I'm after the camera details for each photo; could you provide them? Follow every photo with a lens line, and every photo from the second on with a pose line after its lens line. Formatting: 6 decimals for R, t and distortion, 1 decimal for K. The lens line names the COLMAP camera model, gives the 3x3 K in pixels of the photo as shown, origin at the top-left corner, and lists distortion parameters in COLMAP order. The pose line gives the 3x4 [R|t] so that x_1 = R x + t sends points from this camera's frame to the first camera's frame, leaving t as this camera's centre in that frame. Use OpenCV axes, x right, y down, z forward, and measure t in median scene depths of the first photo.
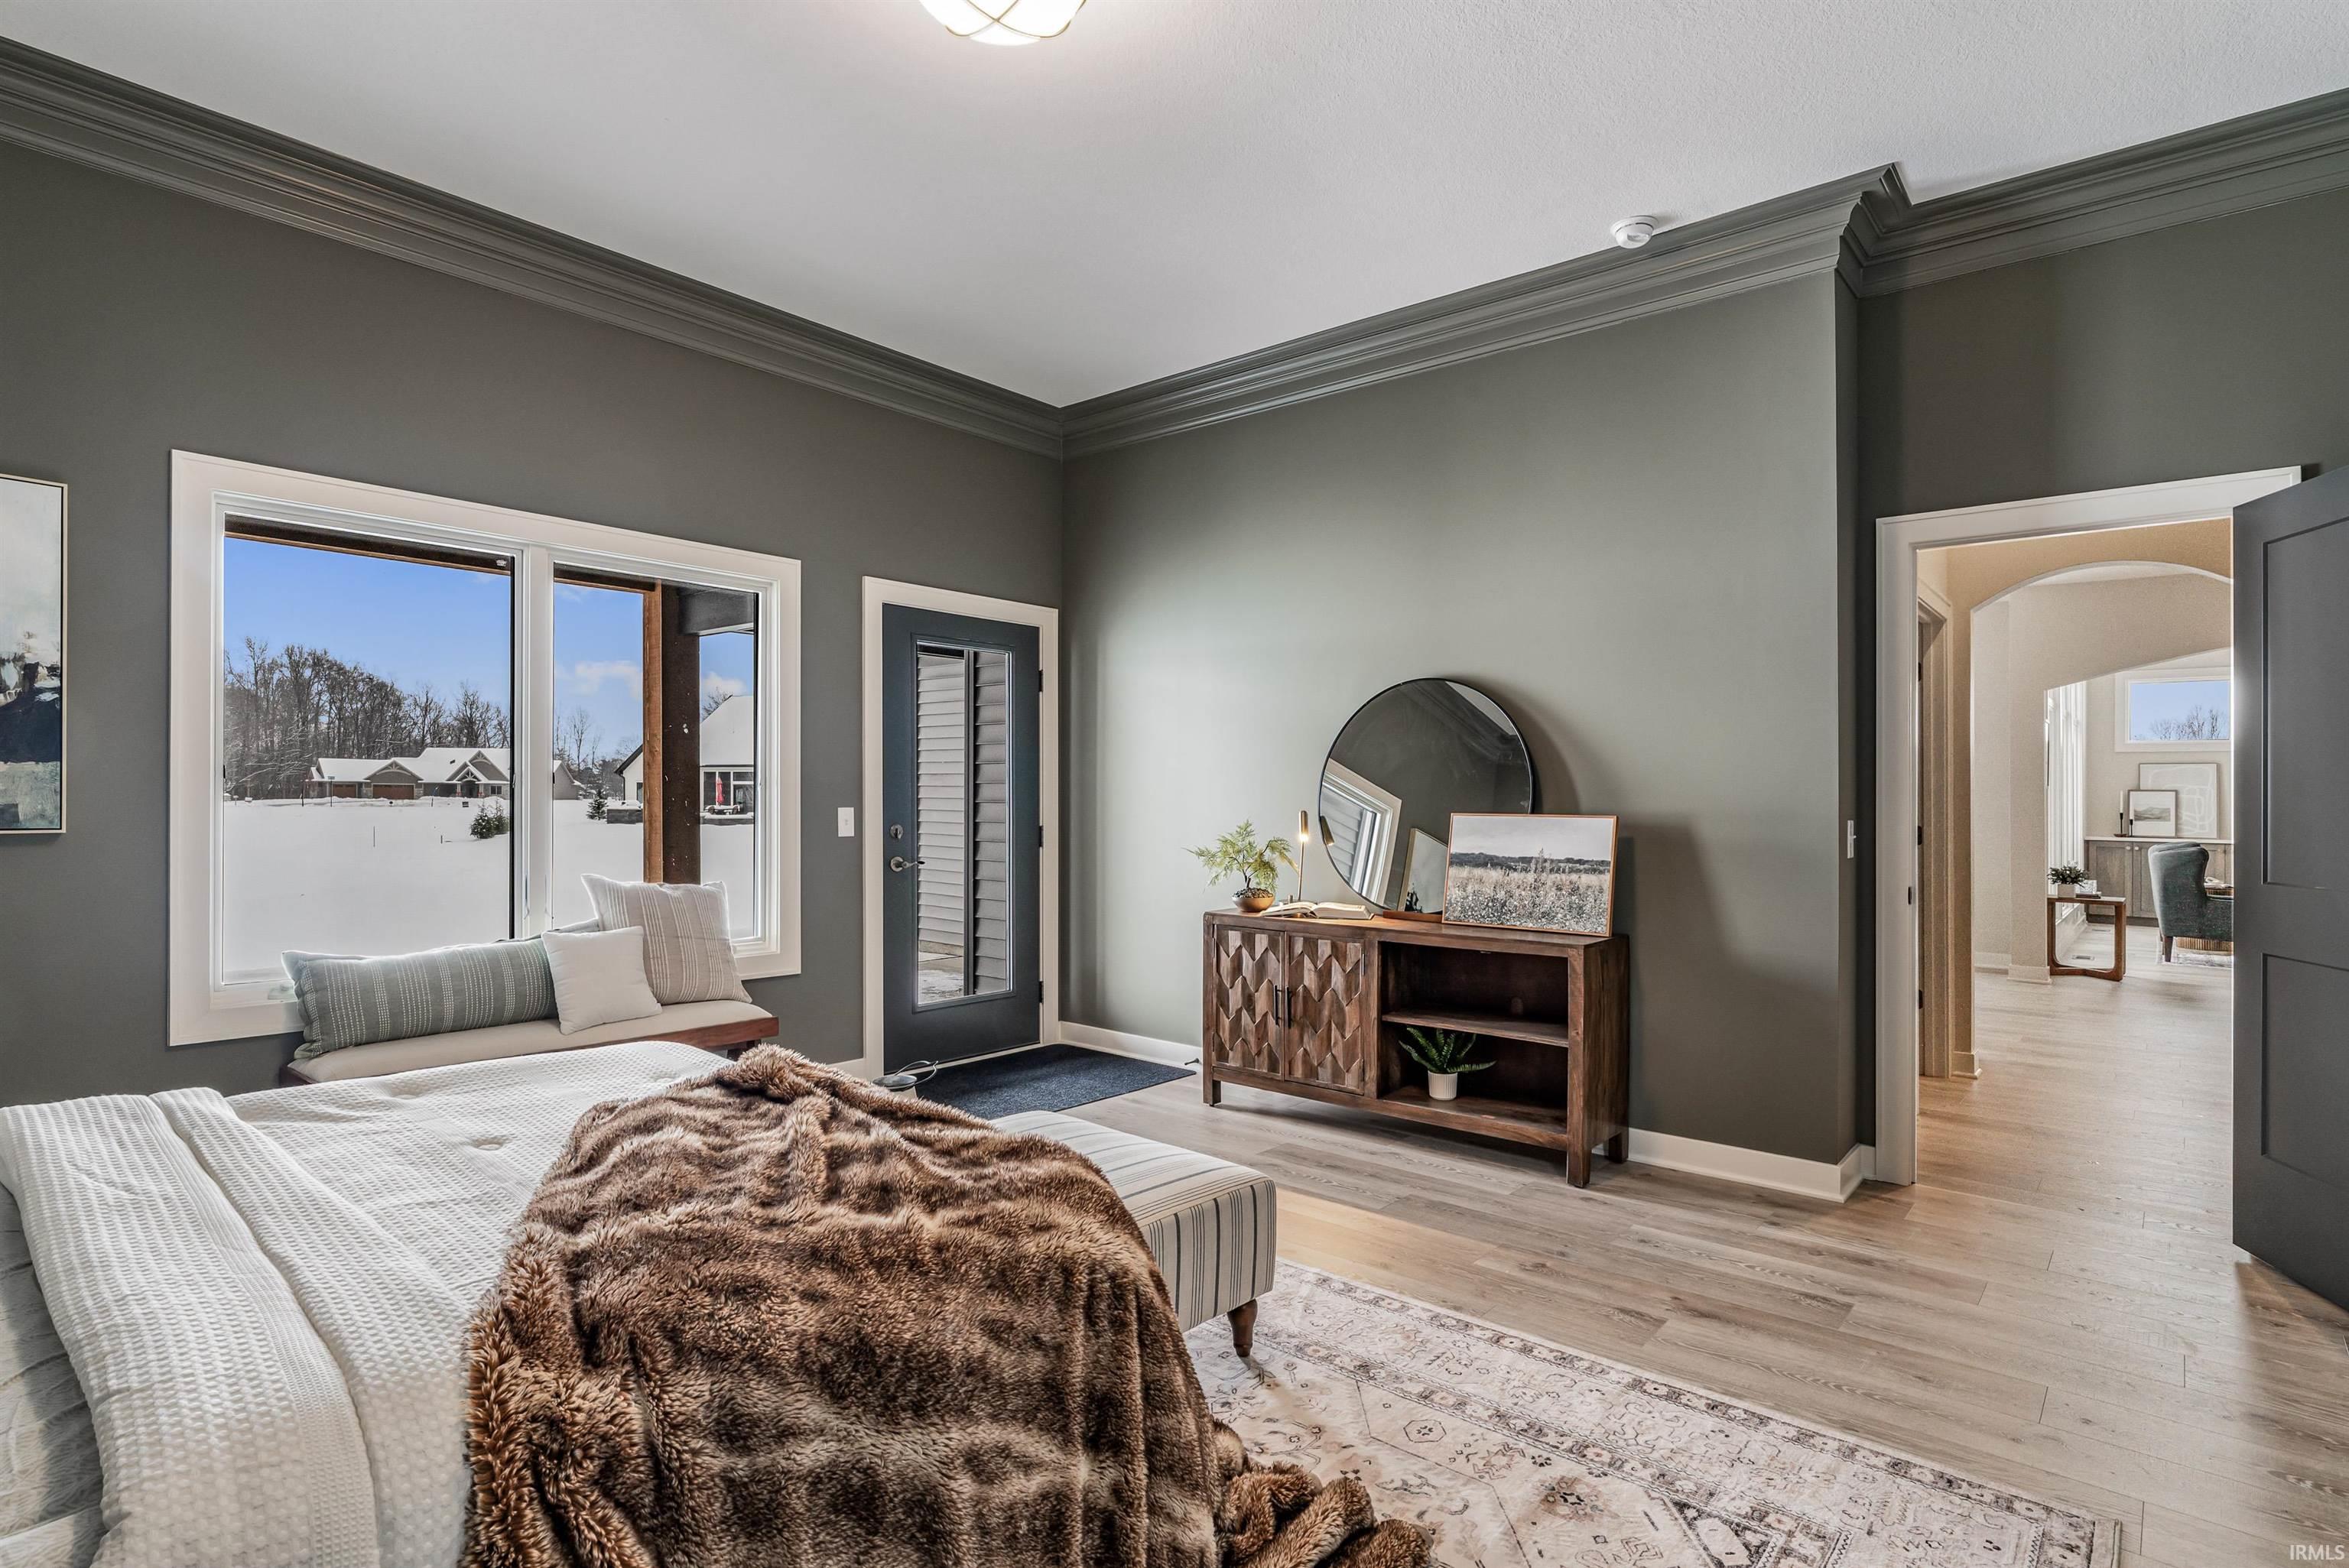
lens RADIAL K [[1198.4, 0, 1179.6], [0, 1198.4, 792.0], [0, 0, 1]] dist [-0.000739, 0.000060]
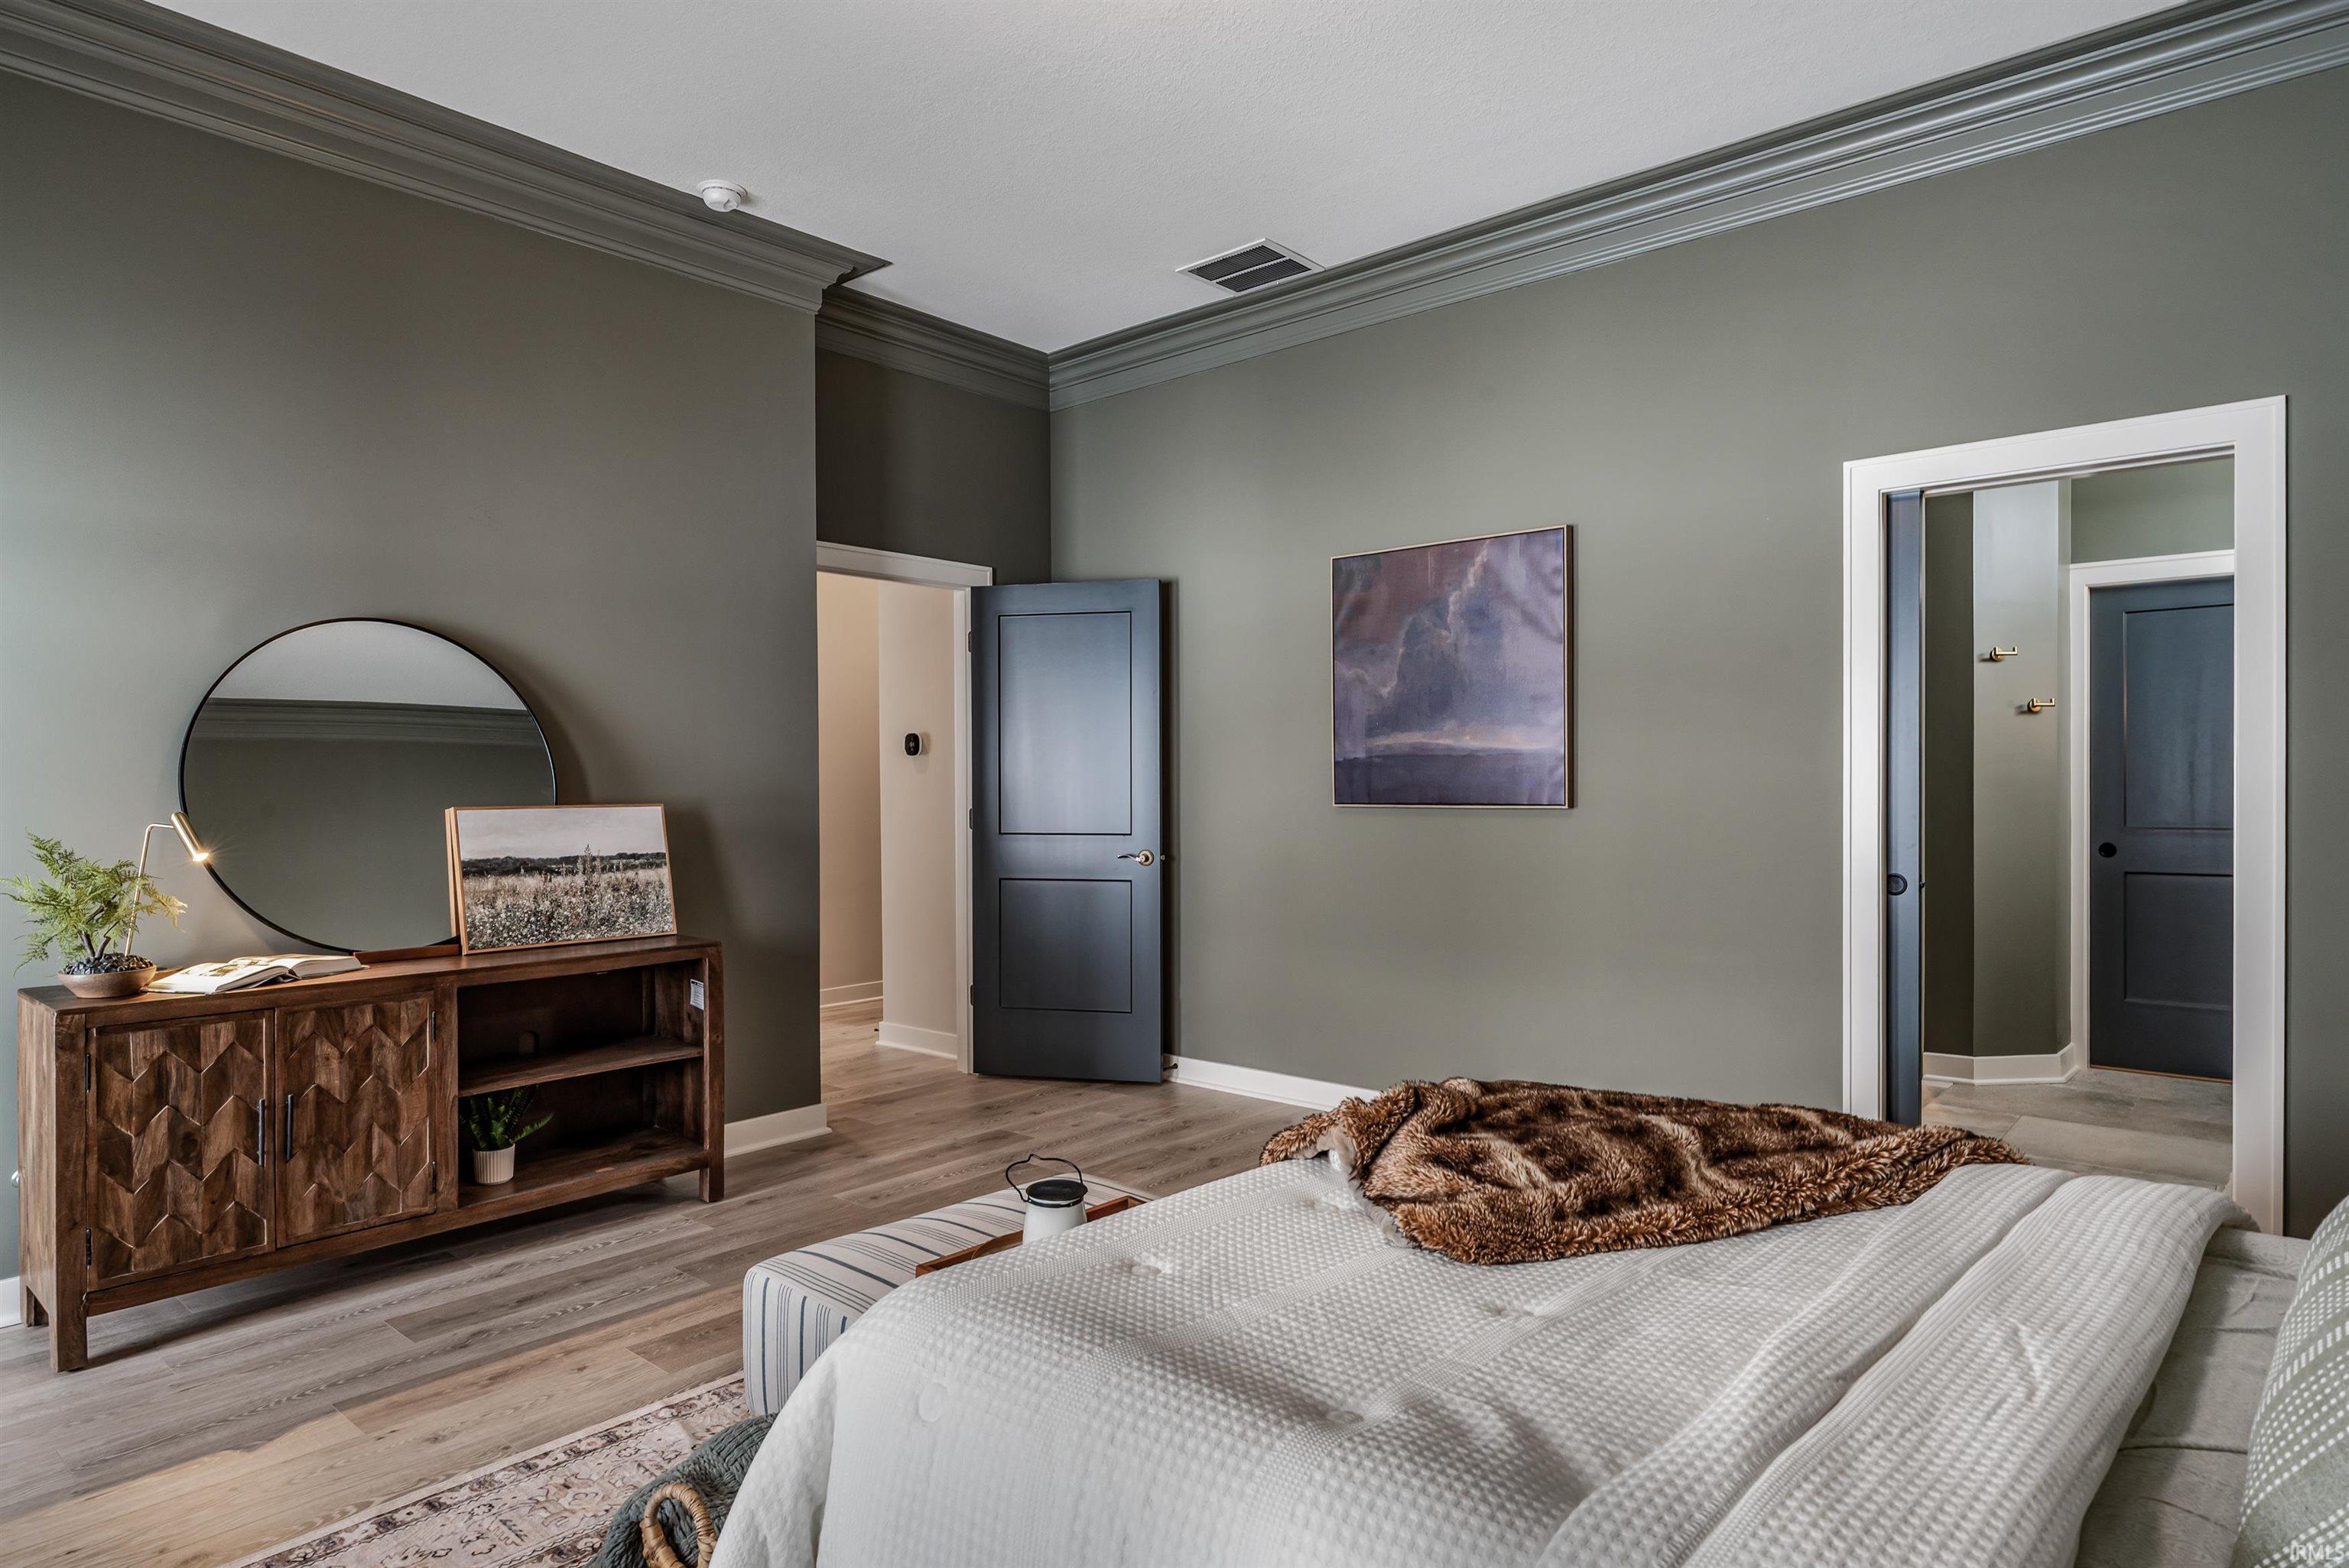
lens RADIAL K [[1350.7, 0, 1172.4], [0, 1350.7, 788.8], [0, 0, 1]] dist [-0.002655, -0.001248]
pose [[0.007712, -0.012774, 0.999889, -0.637672], [0.003487, 0.999913, 0.012747, -0.003224], [-0.999964, 0.003388, 0.007756, 0.569778]]
